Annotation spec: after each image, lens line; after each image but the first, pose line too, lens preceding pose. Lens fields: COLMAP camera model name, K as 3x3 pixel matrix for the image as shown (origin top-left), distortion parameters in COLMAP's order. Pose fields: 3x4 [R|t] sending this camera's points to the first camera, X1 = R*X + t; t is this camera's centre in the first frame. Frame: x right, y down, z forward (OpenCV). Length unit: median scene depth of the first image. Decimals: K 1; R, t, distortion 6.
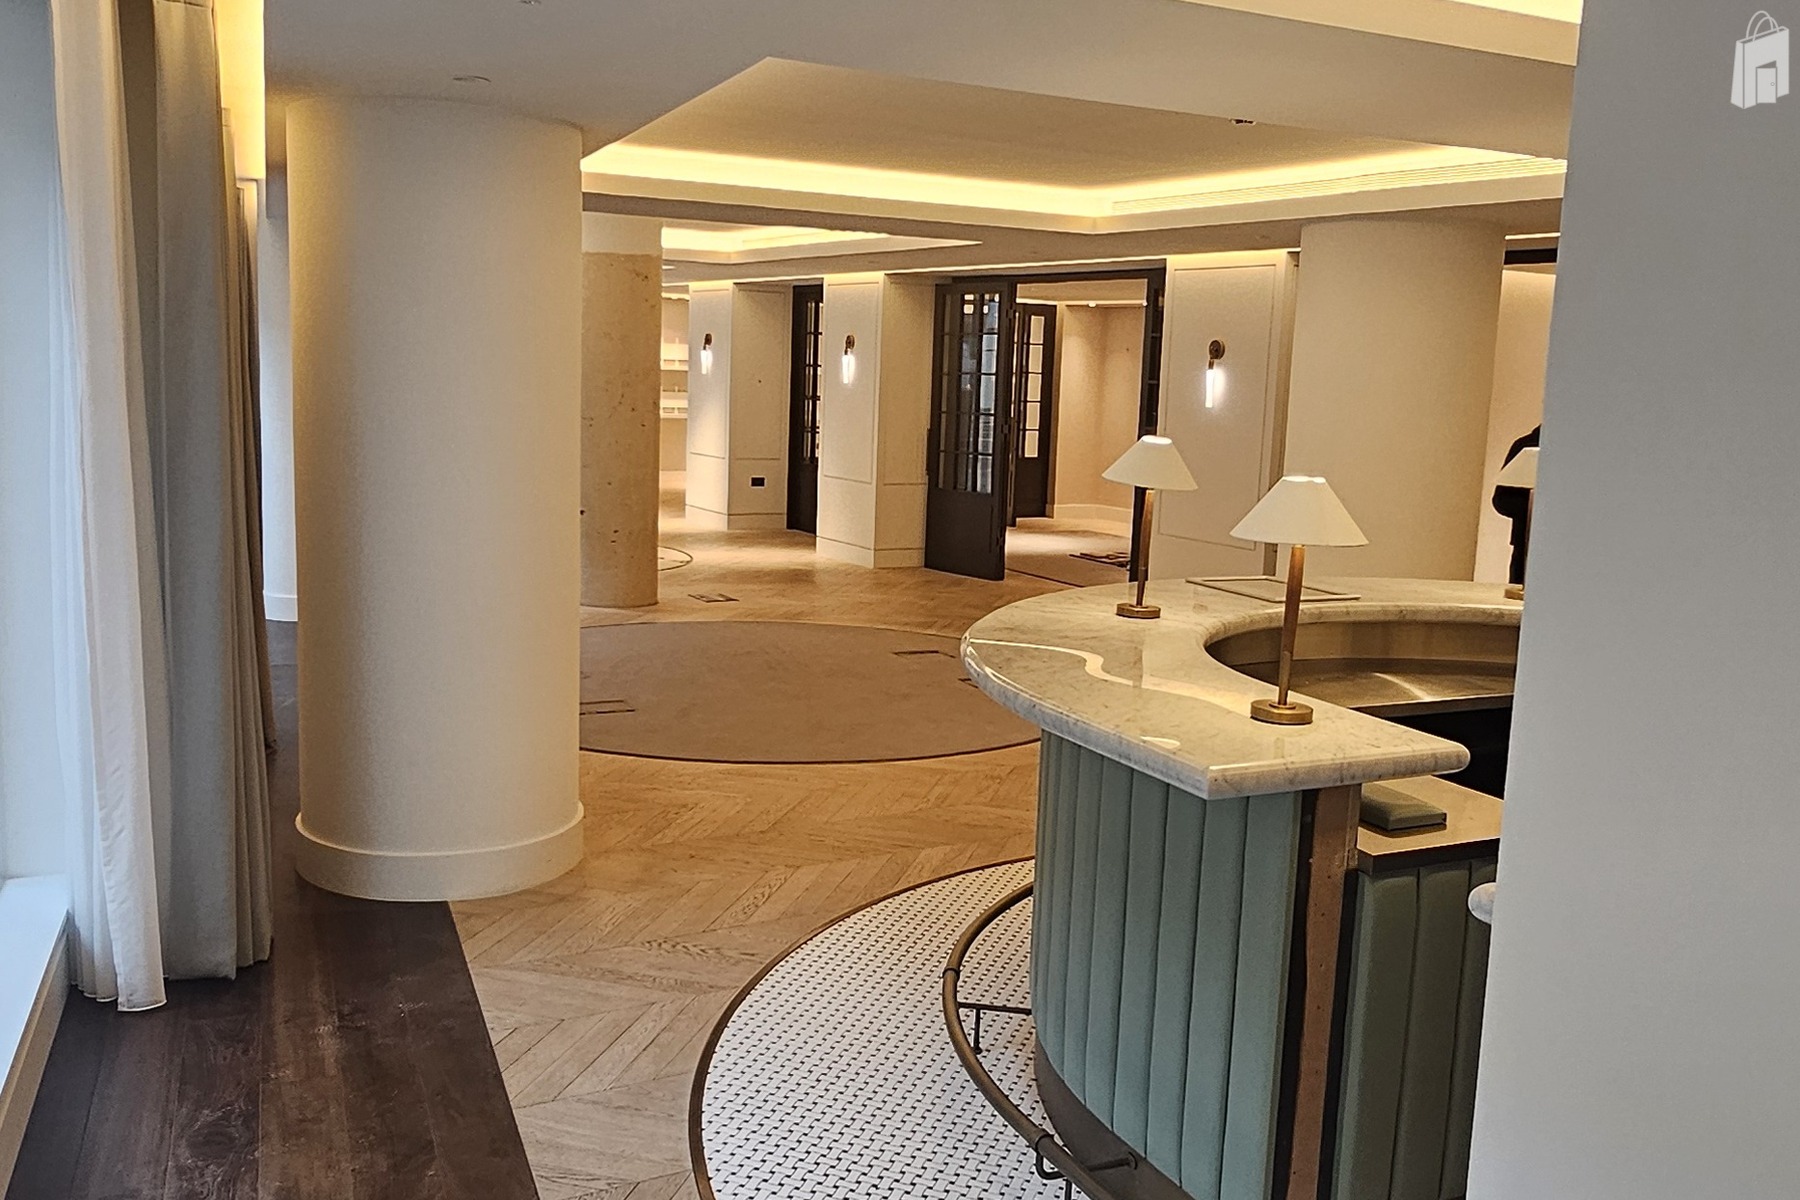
lens RADIAL K [[1623.0, 0, 900.0], [0, 1623.0, 600.0], [0, 0, 1]] dist [-0.007570, -0.001991]
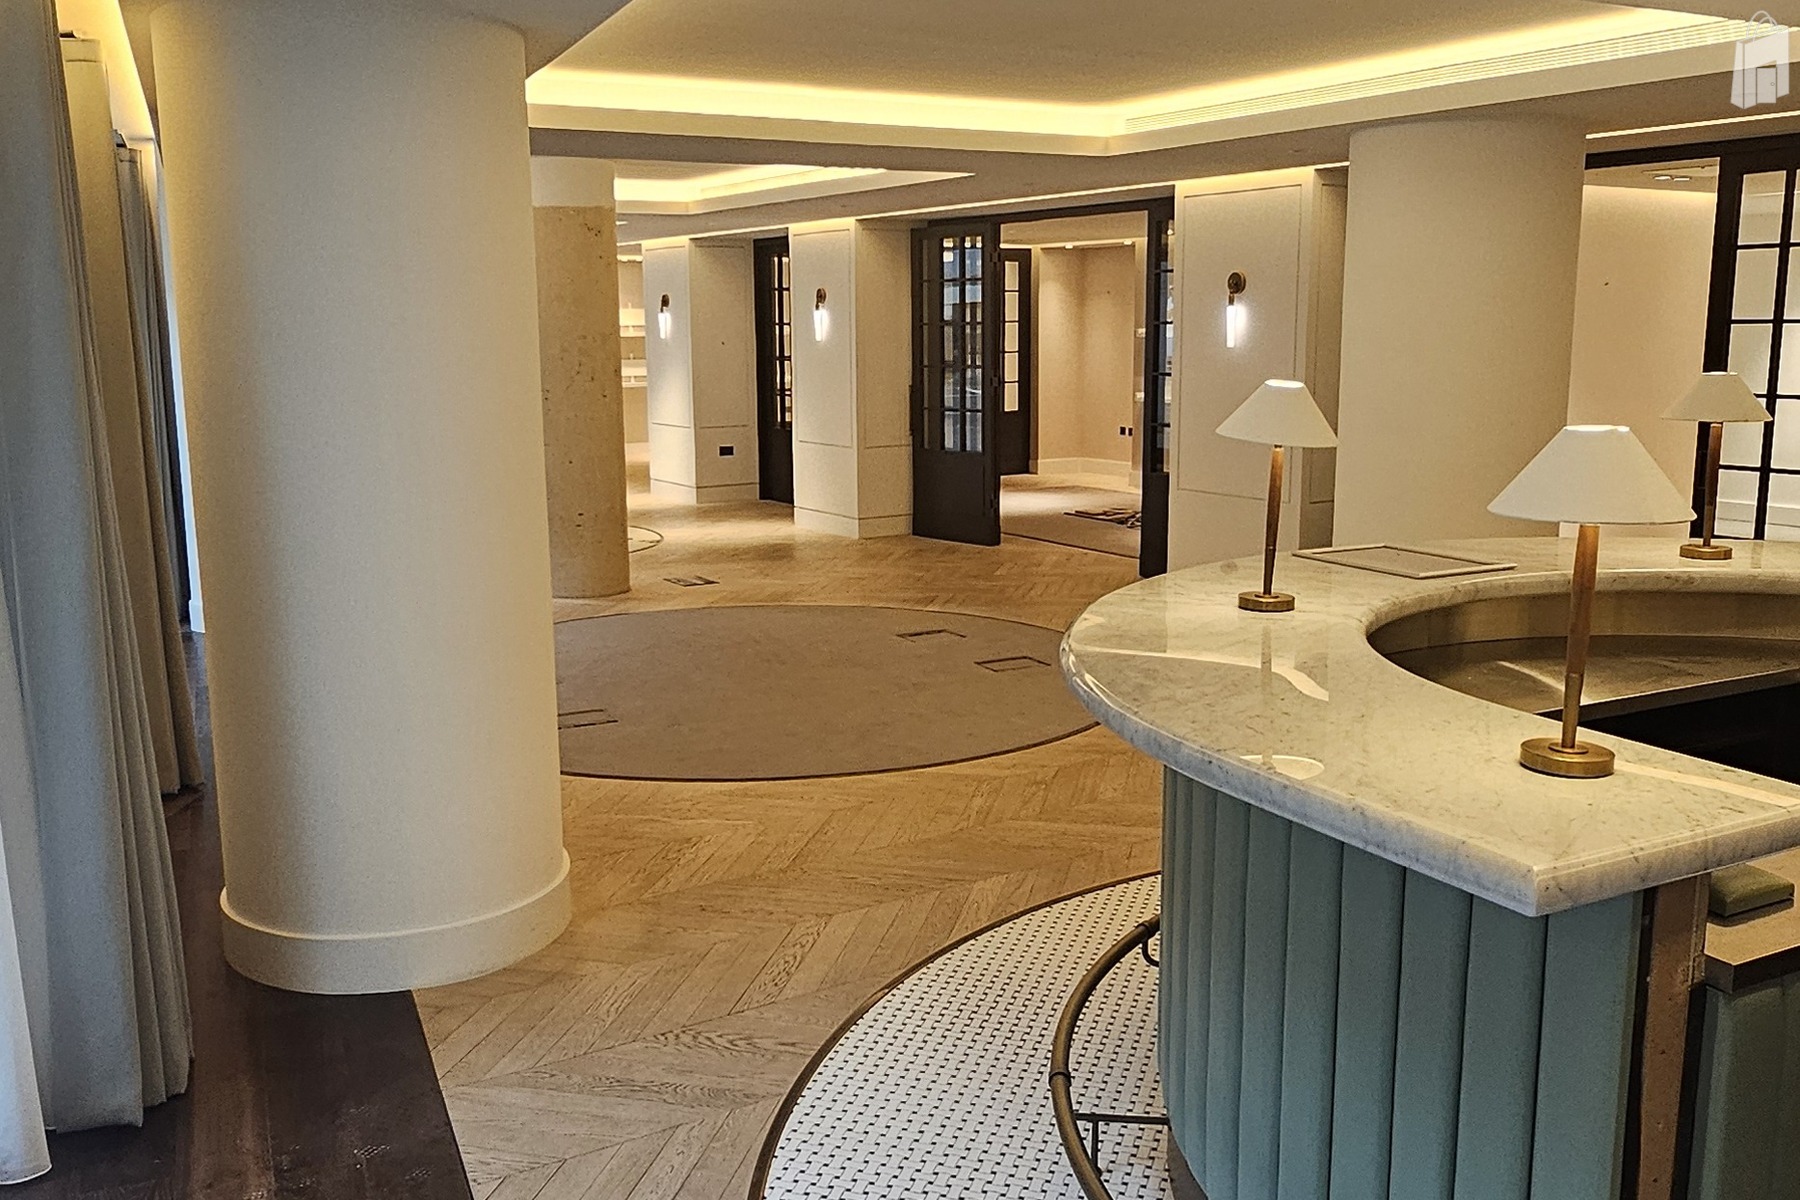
lens RADIAL K [[1623.0, 0, 900.0], [0, 1623.0, 600.0], [0, 0, 1]] dist [-0.007570, -0.001991]
pose [[0.998544, -0.048744, 0.023087, -0.027956], [0.048142, 0.998503, 0.025949, -0.012981], [-0.024317, -0.024800, 0.999397, 0.120566]]
